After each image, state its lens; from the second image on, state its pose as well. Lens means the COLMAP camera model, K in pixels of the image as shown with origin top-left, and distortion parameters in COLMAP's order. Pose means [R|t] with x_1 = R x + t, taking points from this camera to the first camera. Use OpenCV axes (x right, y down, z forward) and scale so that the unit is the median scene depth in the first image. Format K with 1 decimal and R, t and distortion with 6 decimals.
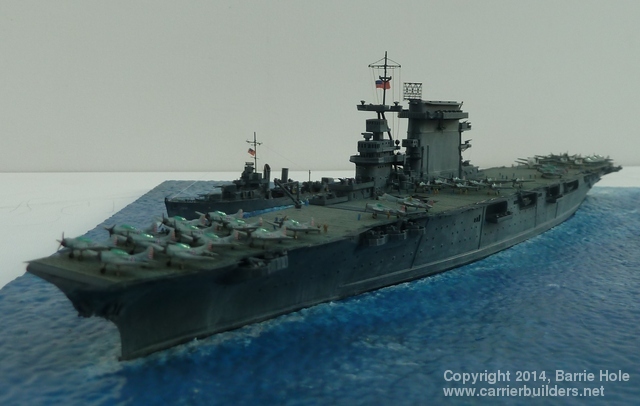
lens RADIAL K [[715.8, 0, 348.8], [0, 715.8, 142.8], [0, 0, 1]] dist [-0.082150, 0.000000]
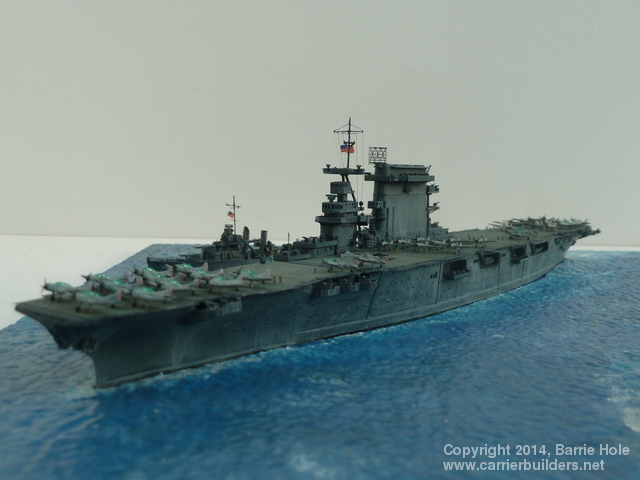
lens RADIAL K [[747.0, 0, 319.1], [0, 747.0, 241.6], [0, 0, 1]] dist [-0.105778, 0.000000]
pose [[0.998882, 0.000687, -0.047267, 0.069757], [0.001294, 0.999122, 0.041879, 0.011050], [0.047255, -0.041894, 0.998004, -0.127320]]
